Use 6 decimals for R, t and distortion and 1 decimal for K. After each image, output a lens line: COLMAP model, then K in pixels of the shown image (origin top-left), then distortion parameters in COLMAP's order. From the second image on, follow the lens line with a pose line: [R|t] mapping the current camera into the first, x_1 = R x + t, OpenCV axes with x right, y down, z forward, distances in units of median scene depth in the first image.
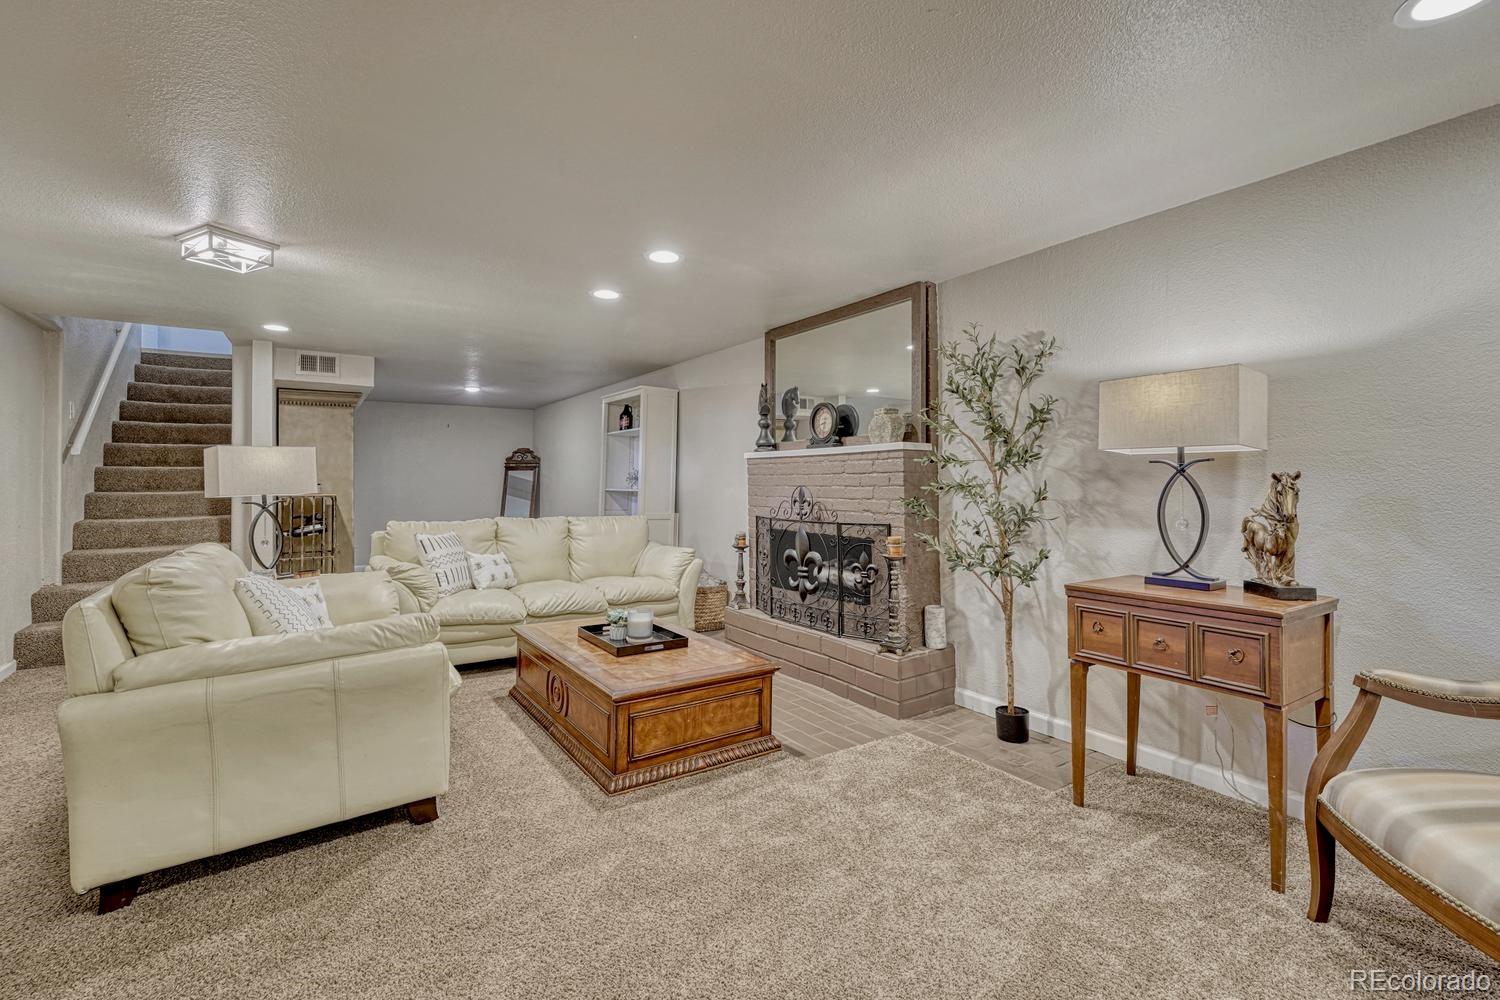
lens RADIAL K [[620.9, 0, 750.7], [0, 620.9, 485.3], [0, 0, 1]] dist [-0.023613, -0.000340]
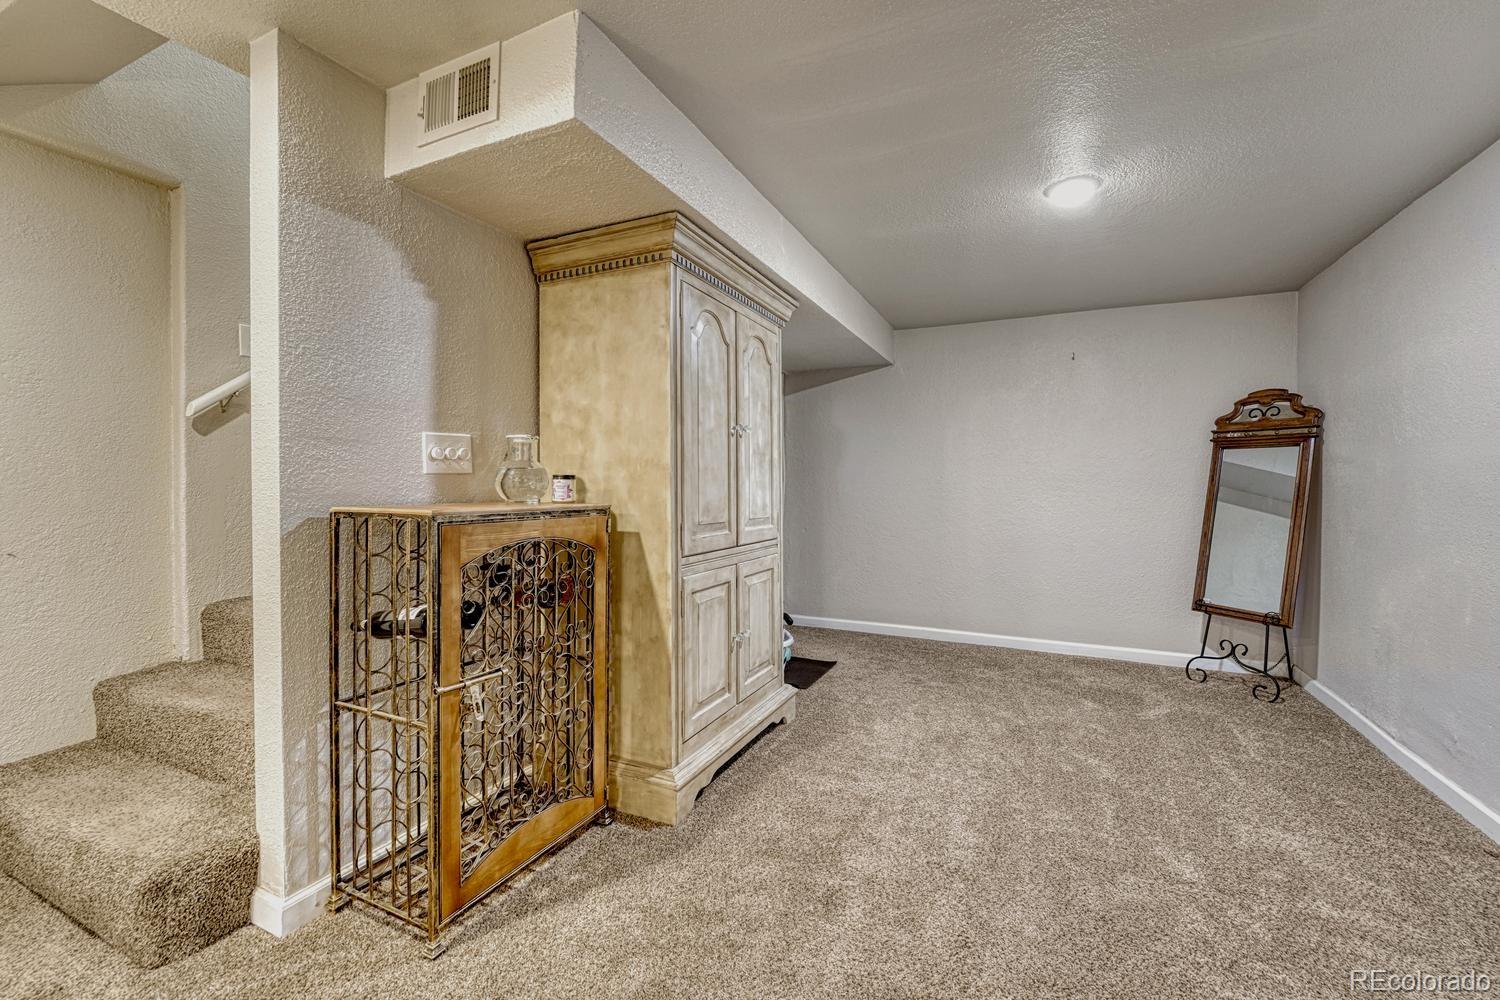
lens RADIAL K [[620.9, 0, 753.2], [0, 620.9, 495.5], [0, 0, 1]] dist [-0.023613, -0.000340]
pose [[0.486705, 0.016089, -0.873418, -0.192838], [-0.006744, 0.999870, 0.014660, 0.002182], [0.873540, -0.001245, 0.486751, 0.541656]]
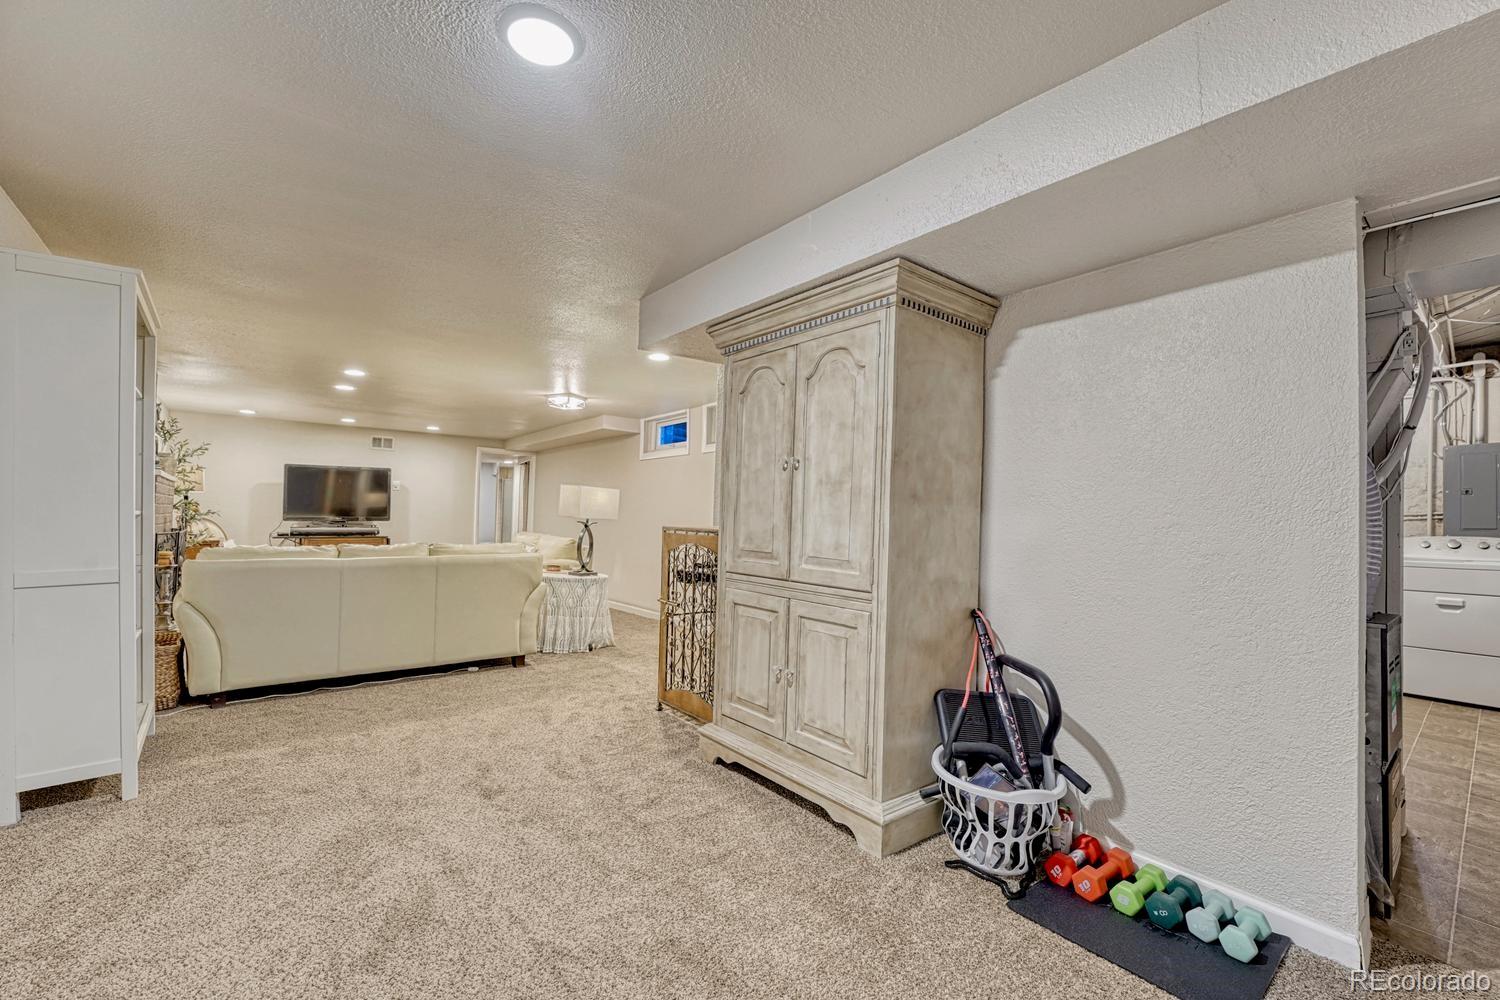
lens RADIAL K [[620.9, 0, 754.6], [0, 620.9, 502.4], [0, 0, 1]] dist [-0.023613, -0.000340]
pose [[-0.997864, -0.024611, -0.060516, -0.419830], [-0.023868, 0.999631, -0.012971, -0.001874], [0.060813, -0.011499, -0.998083, 0.969592]]
